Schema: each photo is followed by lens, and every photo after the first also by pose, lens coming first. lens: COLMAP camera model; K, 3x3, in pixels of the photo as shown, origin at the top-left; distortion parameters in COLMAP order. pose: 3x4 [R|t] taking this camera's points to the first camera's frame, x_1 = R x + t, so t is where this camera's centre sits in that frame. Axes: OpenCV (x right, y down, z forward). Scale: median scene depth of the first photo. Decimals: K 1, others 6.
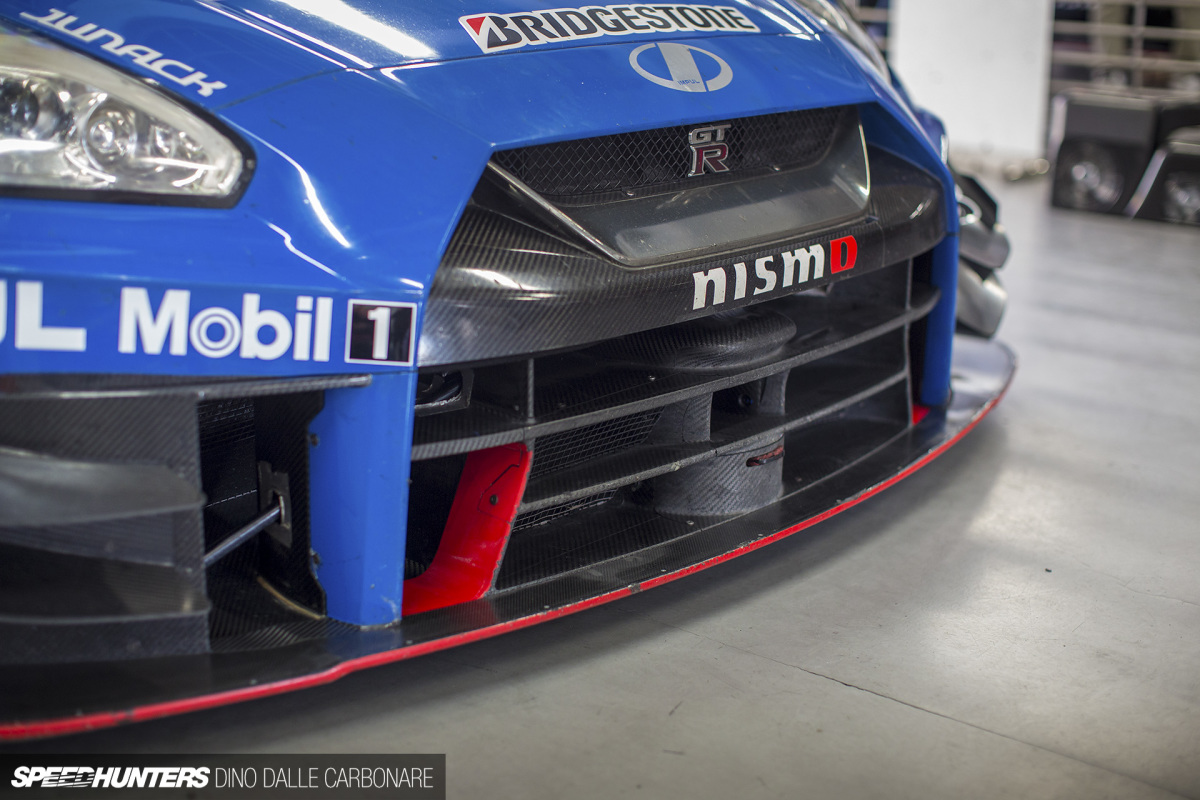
lens RADIAL K [[1724.8, 0, 600.0], [0, 1724.8, 400.0], [0, 0, 1]] dist [-0.149141, 0.067970]
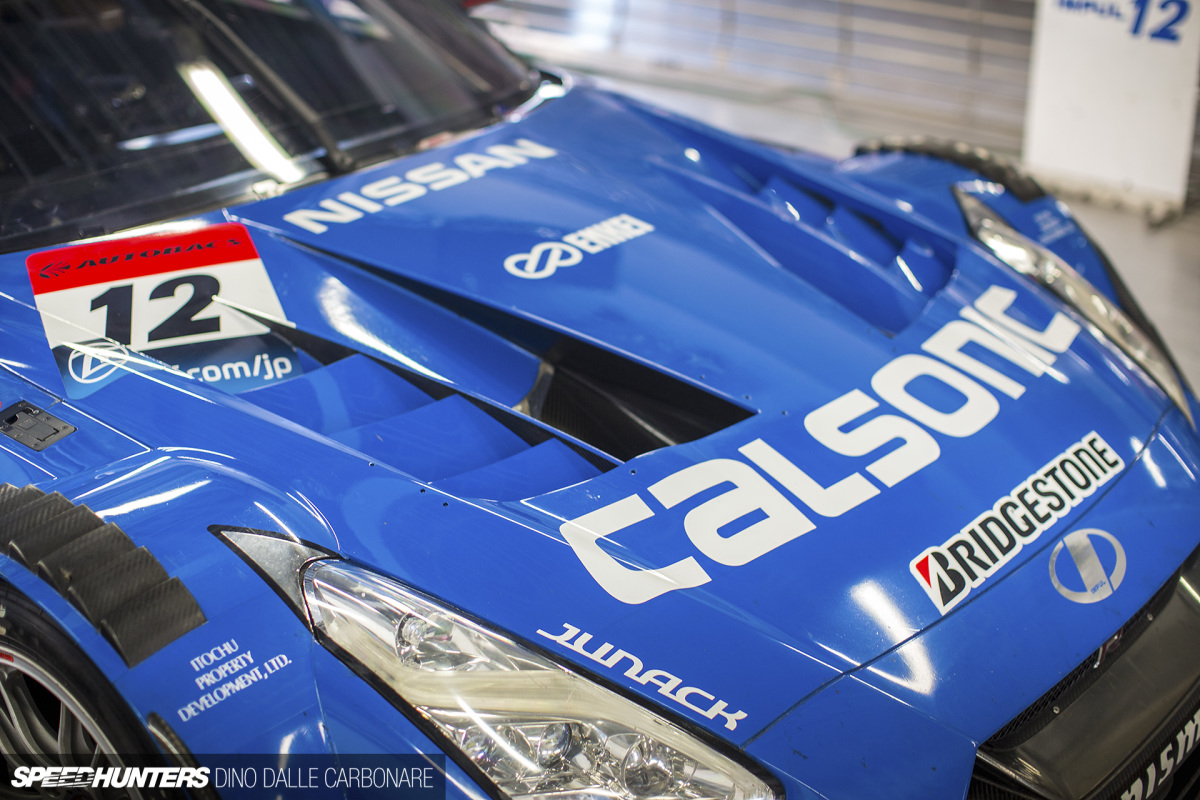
lens RADIAL K [[1724.8, 0, 600.0], [0, 1724.8, 400.0], [0, 0, 1]] dist [-0.149141, 0.067970]
pose [[0.999639, -0.025507, 0.008438, -0.311184], [0.024055, 0.989608, 0.141767, -0.531284], [-0.011967, -0.141513, 0.989864, -0.059531]]
